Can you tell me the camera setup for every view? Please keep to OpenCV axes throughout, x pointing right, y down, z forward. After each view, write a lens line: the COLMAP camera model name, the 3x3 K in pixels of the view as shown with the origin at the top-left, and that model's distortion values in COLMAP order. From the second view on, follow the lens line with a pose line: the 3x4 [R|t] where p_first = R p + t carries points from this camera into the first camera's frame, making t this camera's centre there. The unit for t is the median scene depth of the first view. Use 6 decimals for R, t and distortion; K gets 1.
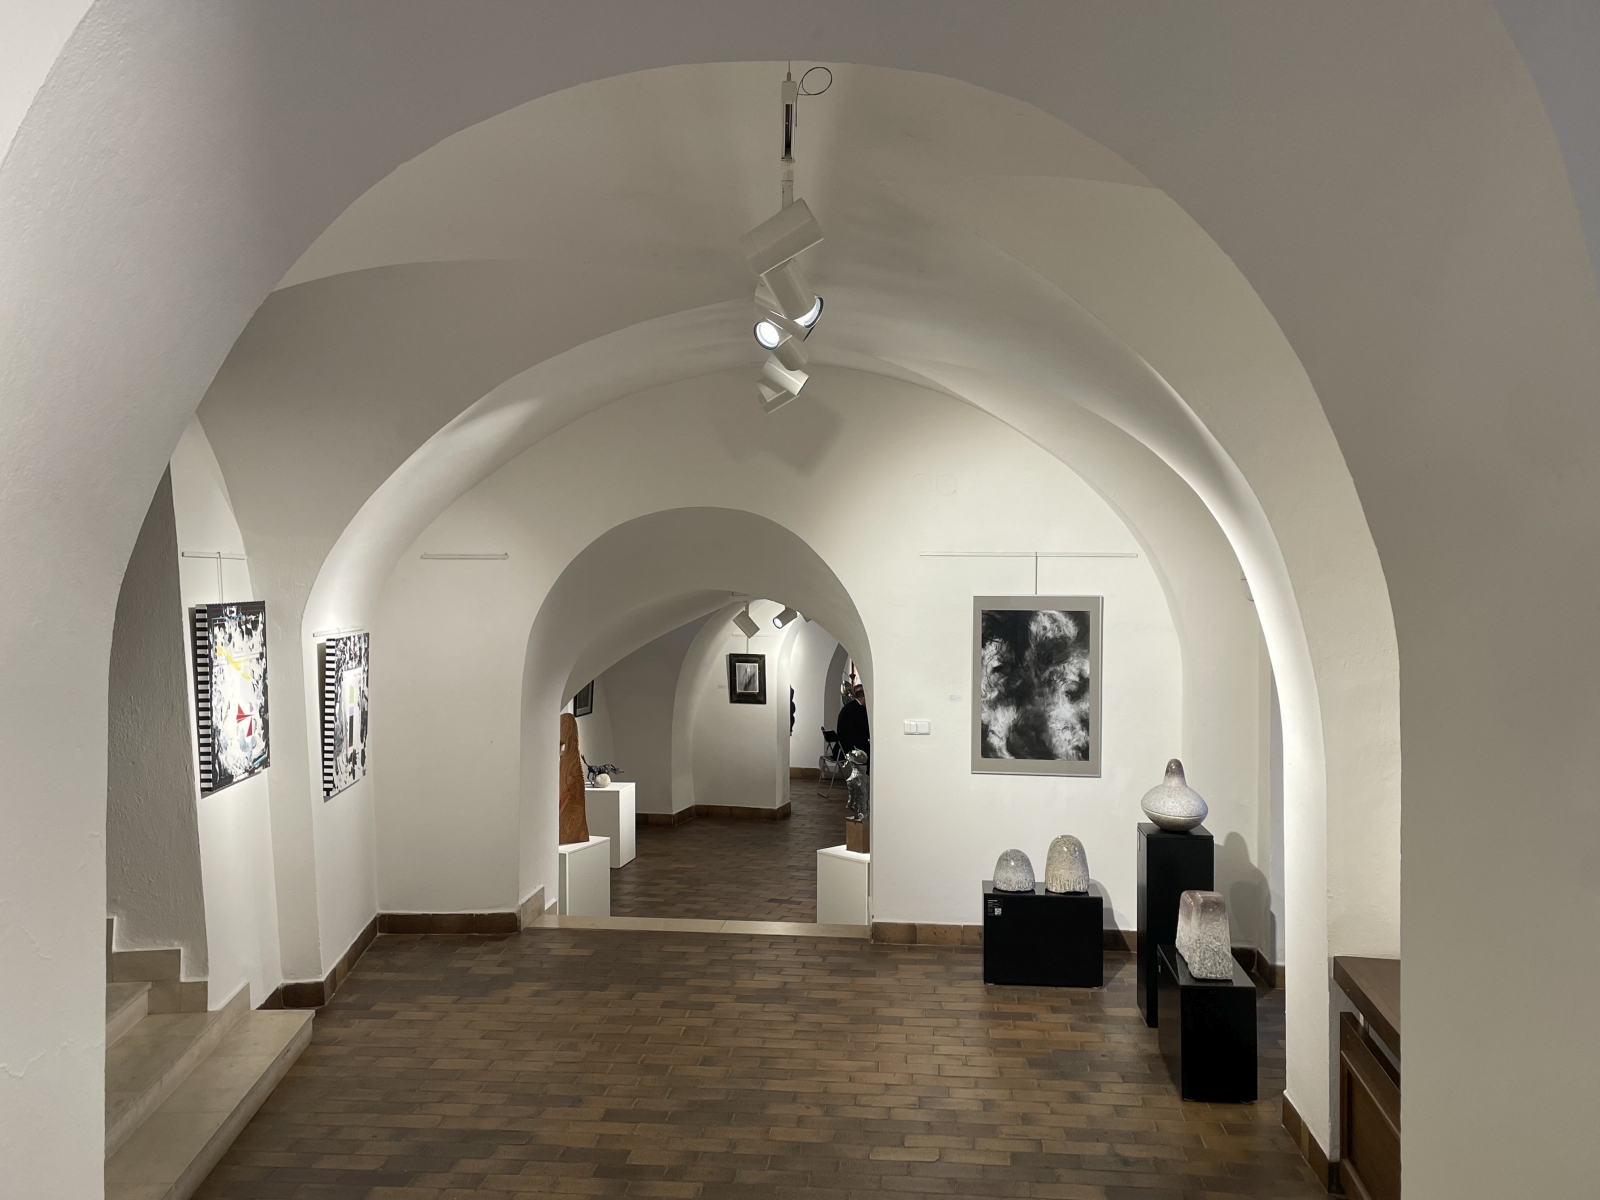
lens RADIAL K [[1412.4, 0, 792.8], [0, 1412.4, 588.8], [0, 0, 1]] dist [0.069381, -0.024646]
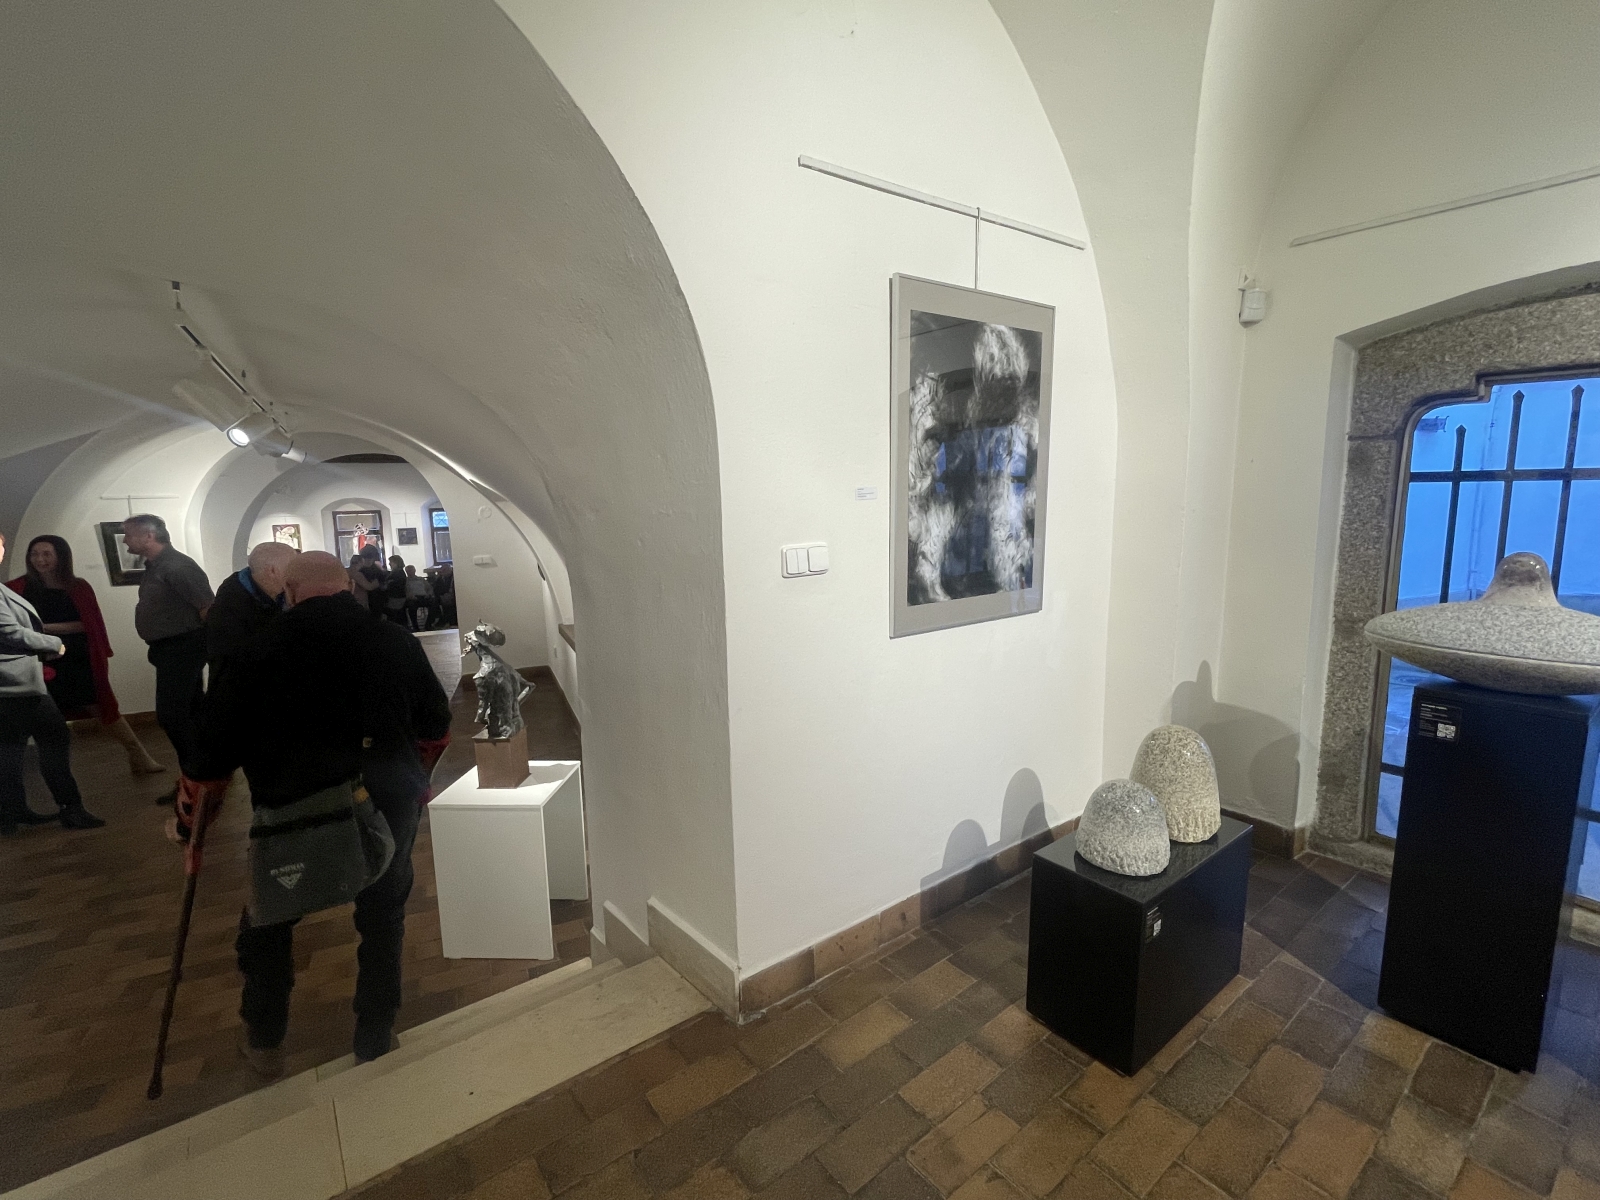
lens RADIAL K [[725.0, 0, 796.9], [0, 725.0, 600.9], [0, 0, 1]] dist [-0.001417, -0.000352]
pose [[0.724854, -0.124926, 0.677481, -0.078862], [0.031371, 0.988386, 0.148692, 0.077121], [-0.688188, -0.086527, 0.720355, 0.843756]]
